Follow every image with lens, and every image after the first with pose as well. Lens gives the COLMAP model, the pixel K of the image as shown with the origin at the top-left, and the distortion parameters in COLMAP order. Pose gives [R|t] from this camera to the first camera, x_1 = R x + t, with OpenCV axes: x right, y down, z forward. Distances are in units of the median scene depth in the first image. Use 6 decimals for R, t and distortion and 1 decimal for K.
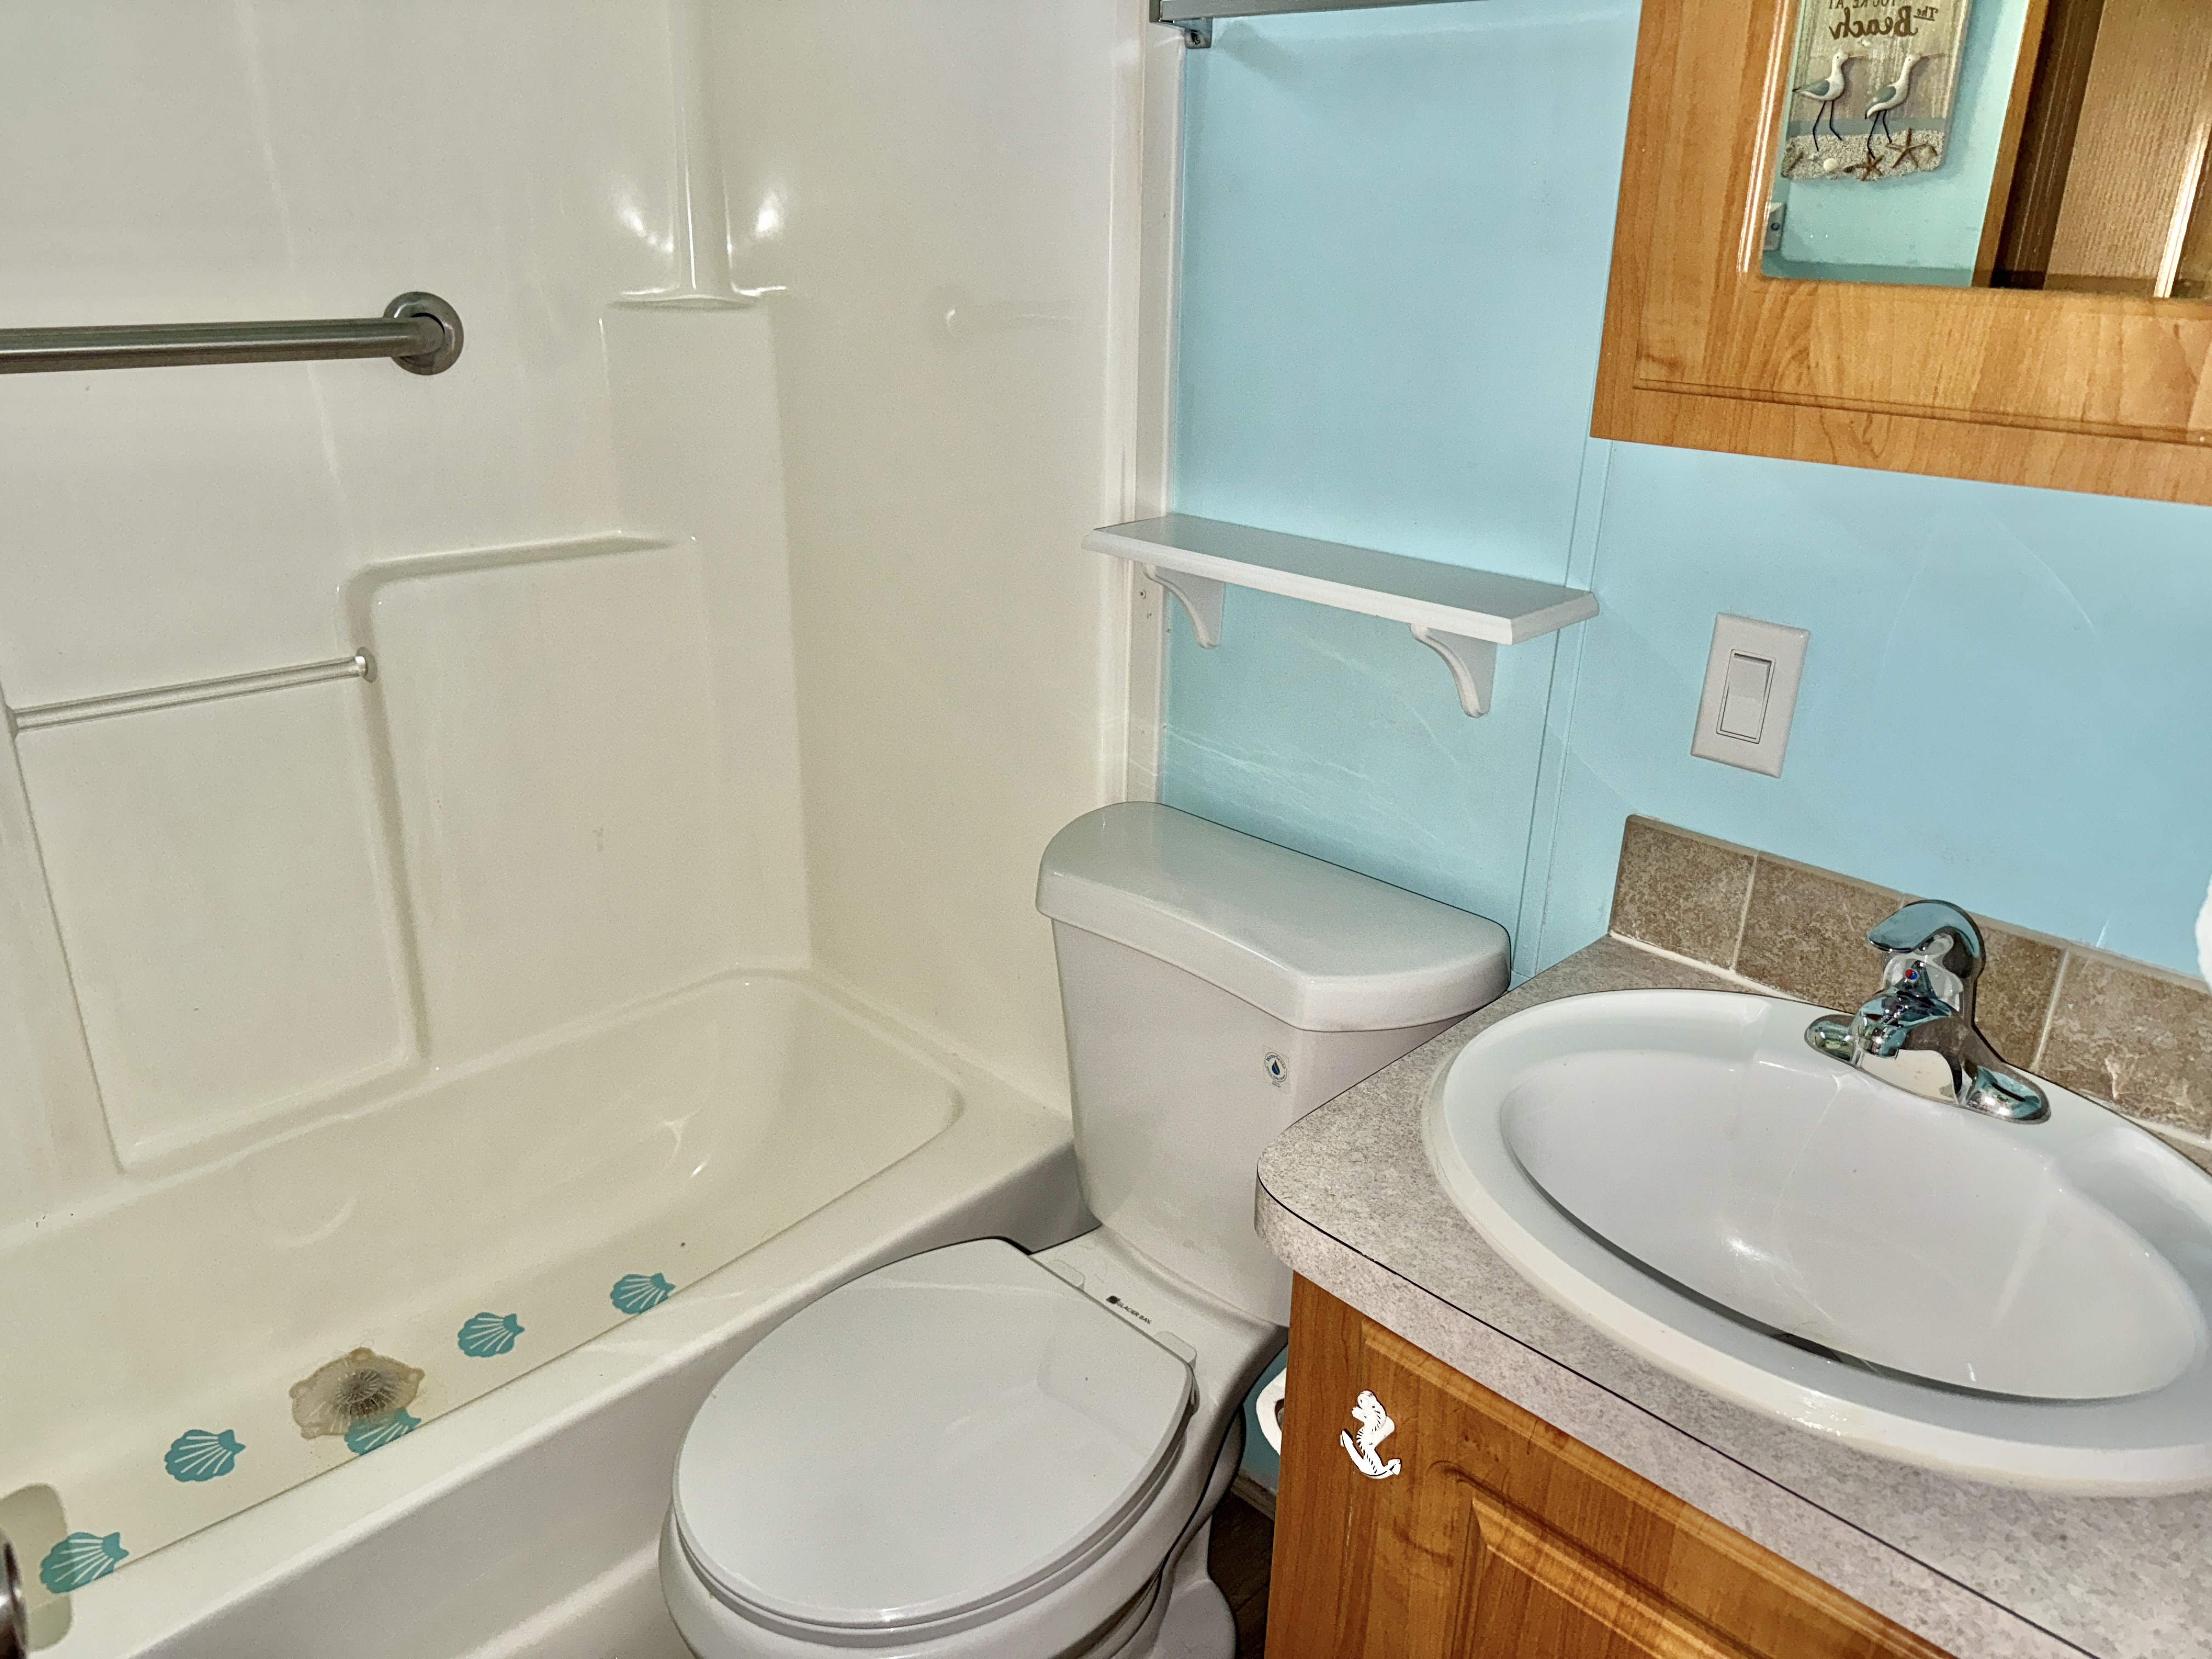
lens RADIAL K [[1544.3, 0, 1114.1], [0, 1544.3, 836.7], [0, 0, 1]] dist [0.076357, -0.104262]
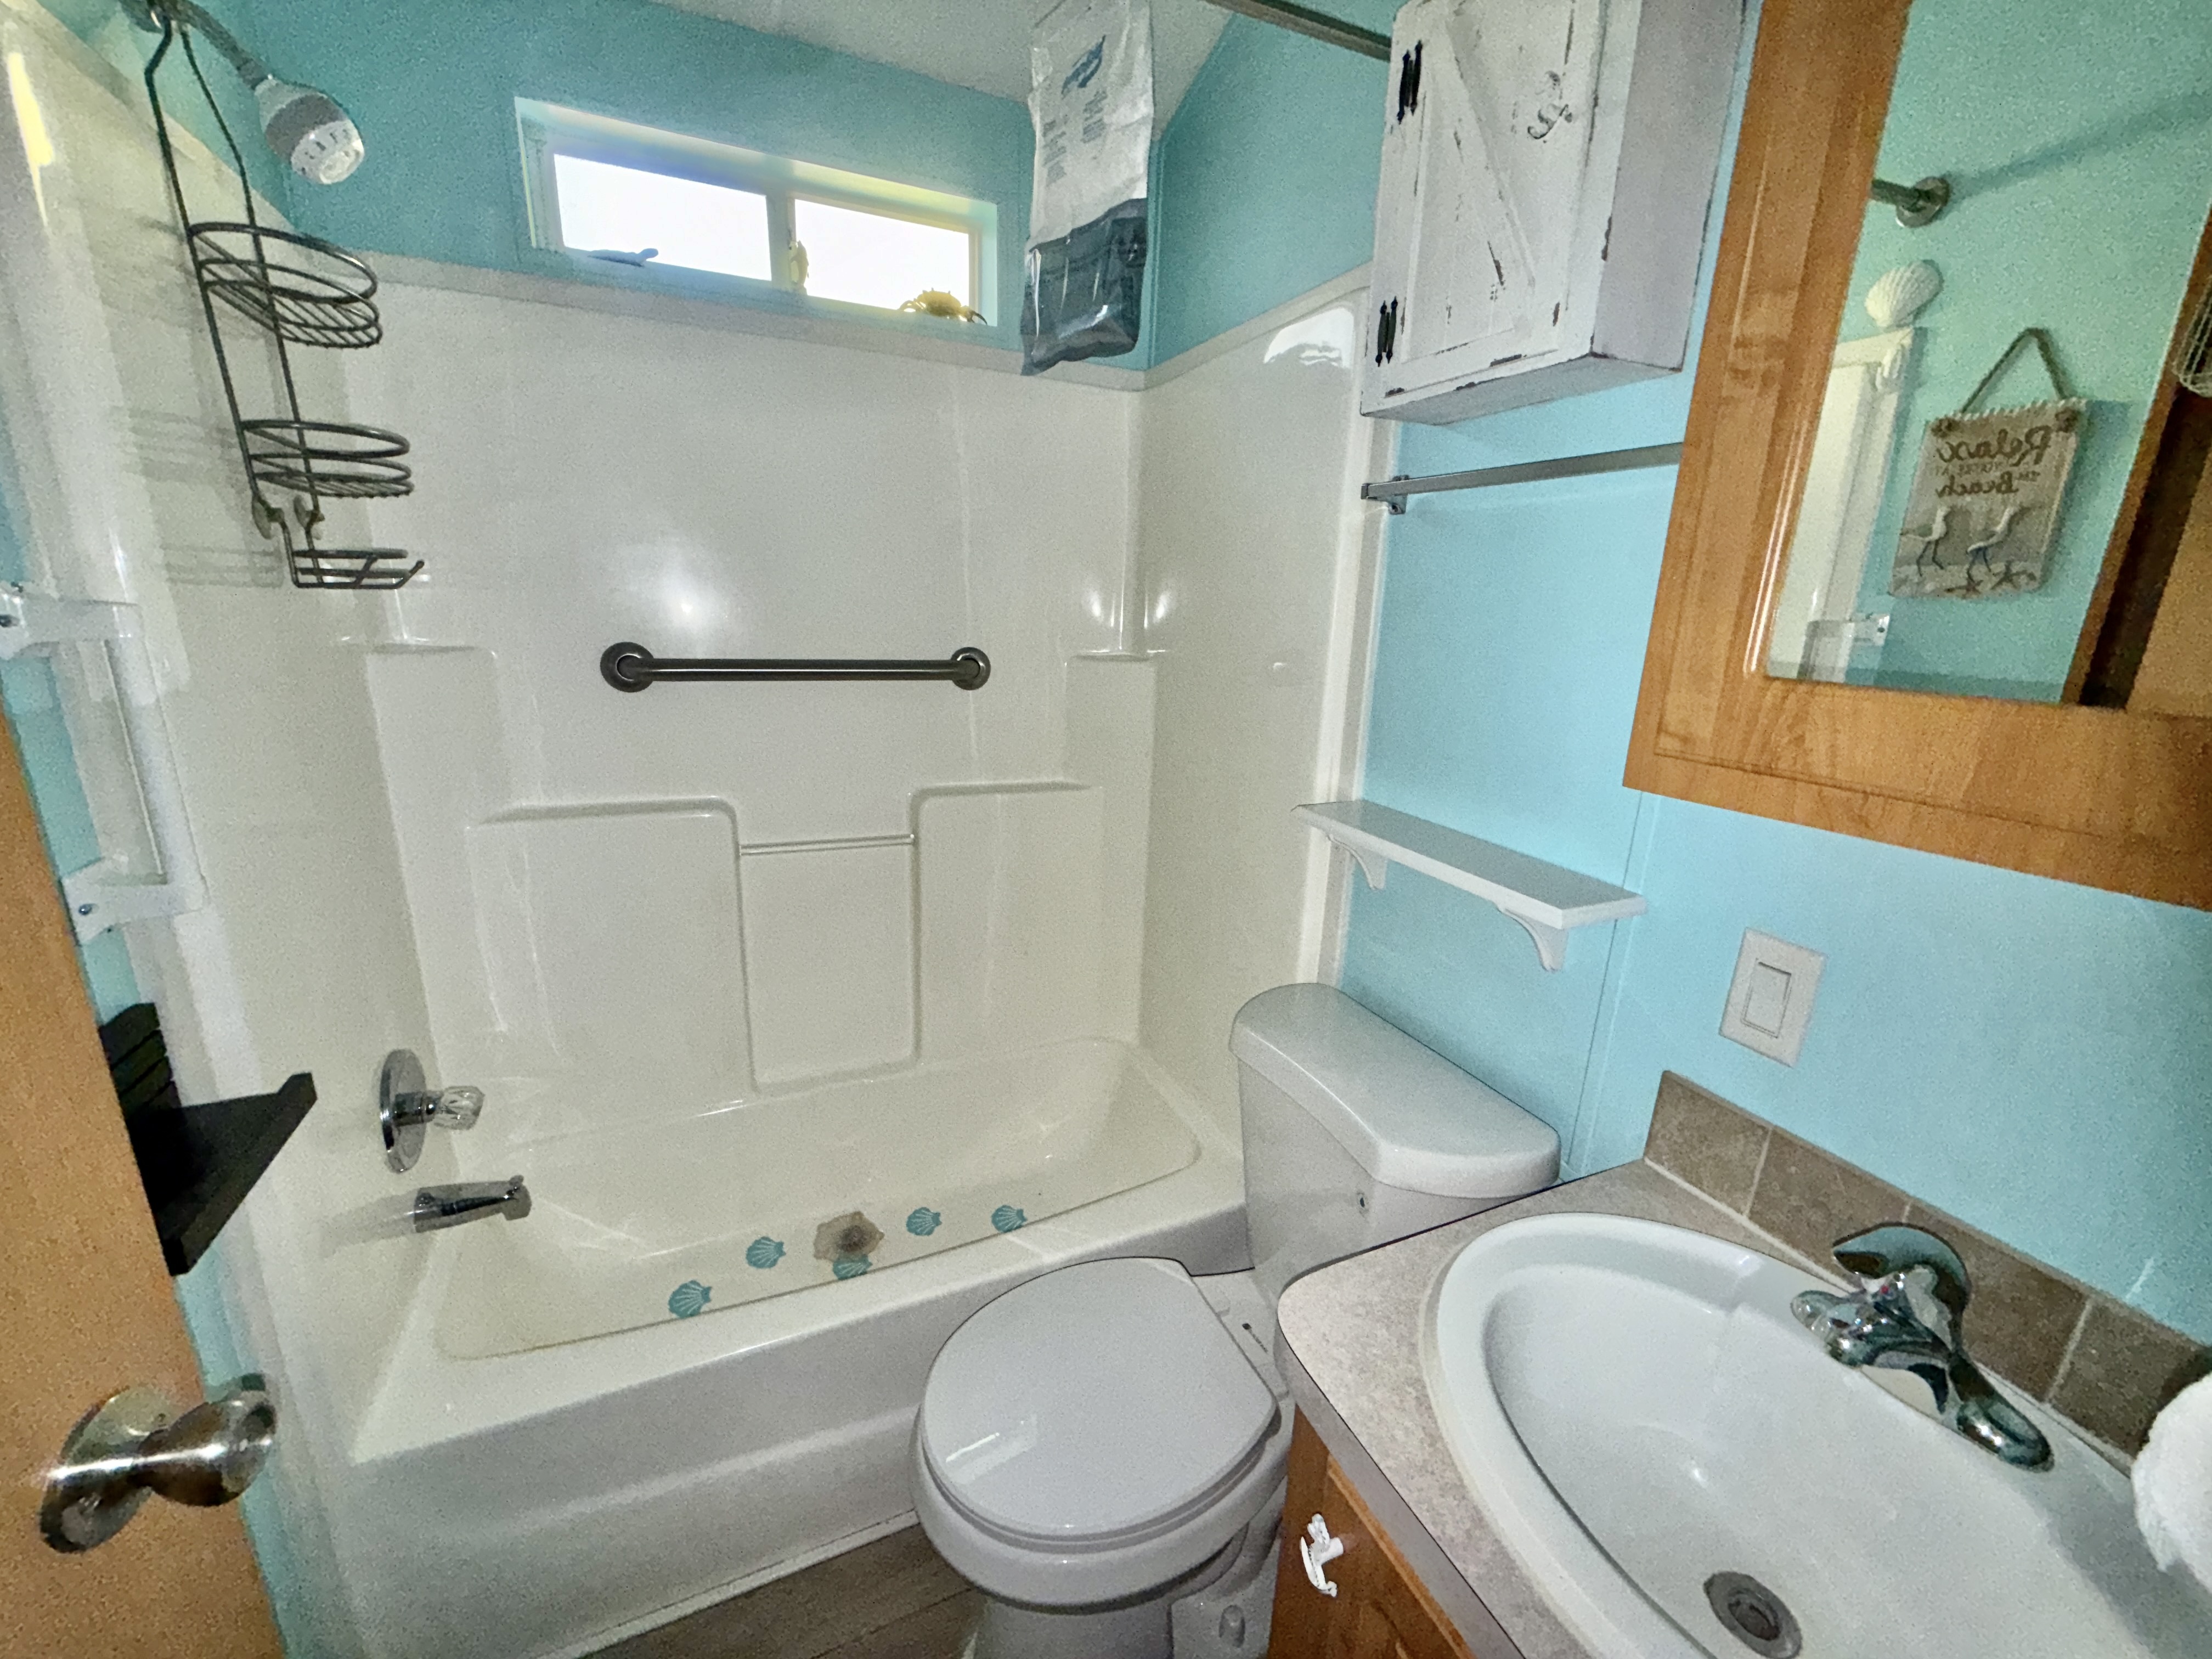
lens RADIAL K [[877.7, 0, 1106.0], [0, 877.7, 829.5], [0, 0, 1]] dist [-0.000671, 0.000462]
pose [[0.928620, 0.104954, -0.355879, 0.114649], [-0.149640, 0.983632, -0.100377, -0.055166], [0.339519, 0.146465, 0.929126, 0.116030]]
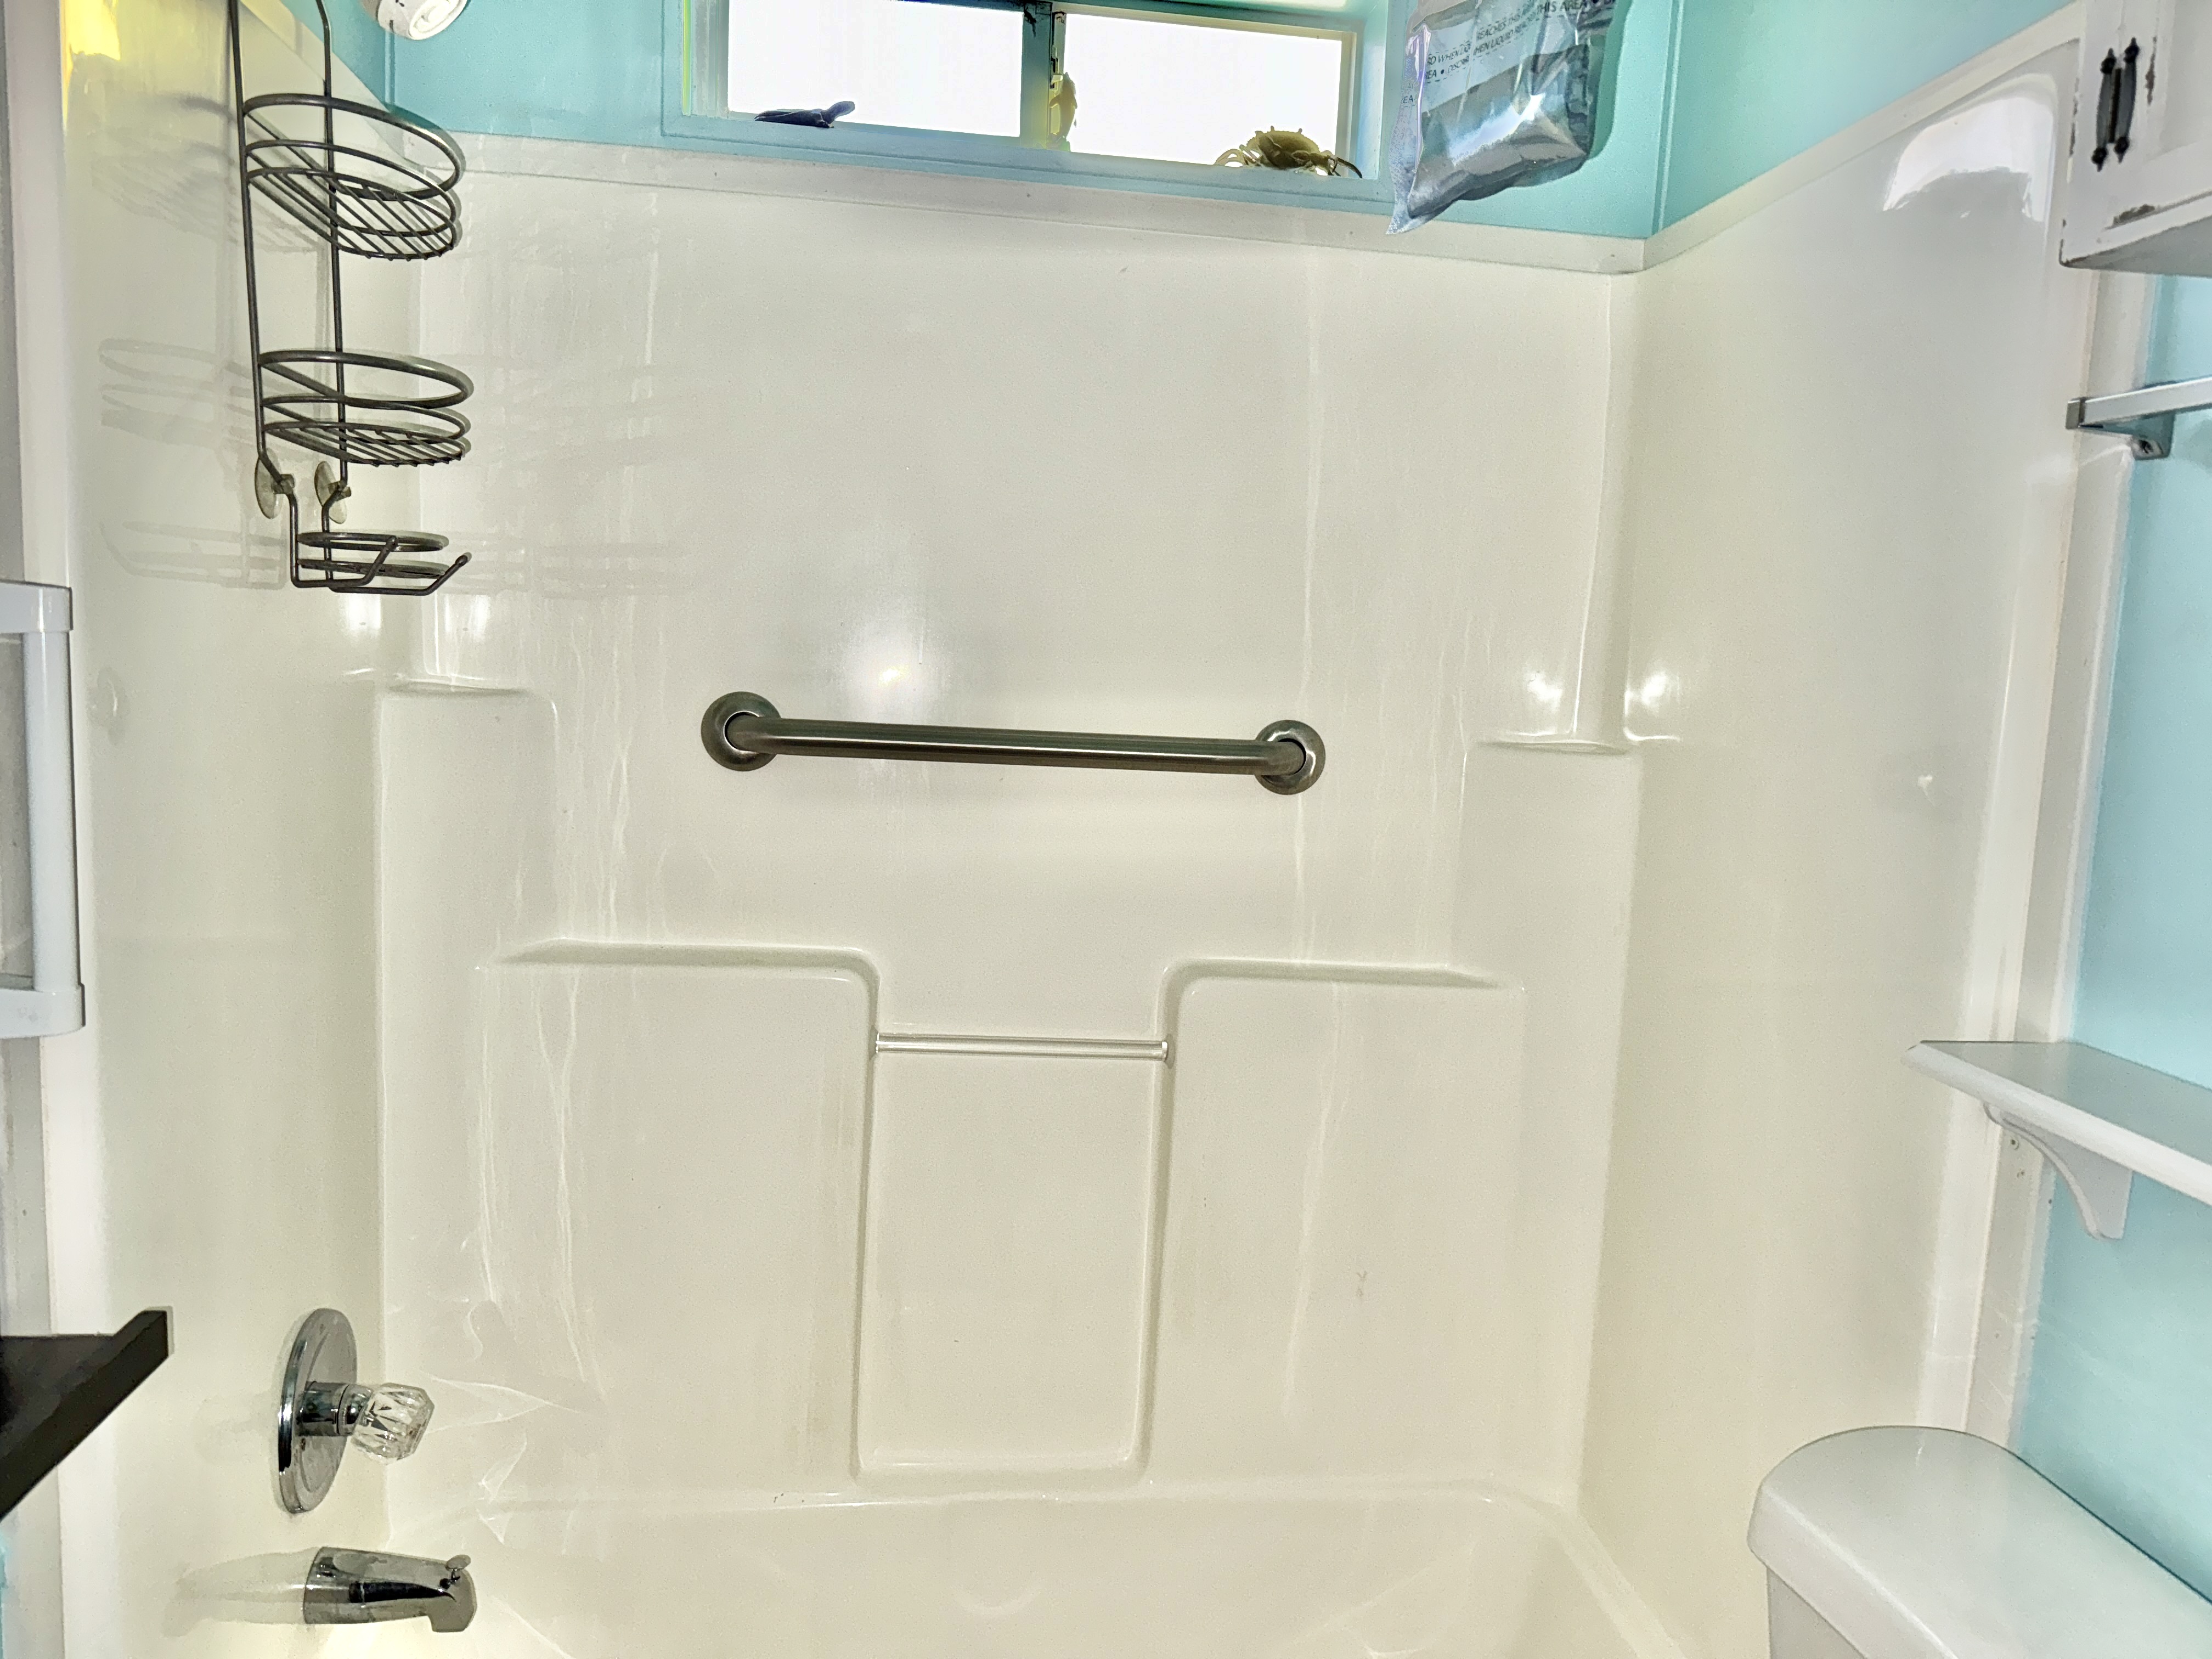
lens RADIAL K [[1544.3, 0, 1114.1], [0, 1544.3, 836.7], [0, 0, 1]] dist [0.076357, -0.104262]
pose [[0.777028, 0.092737, -0.622598, 0.135294], [-0.262020, 0.946977, -0.185959, -0.048550], [0.572340, 0.307628, 0.760126, 0.166325]]
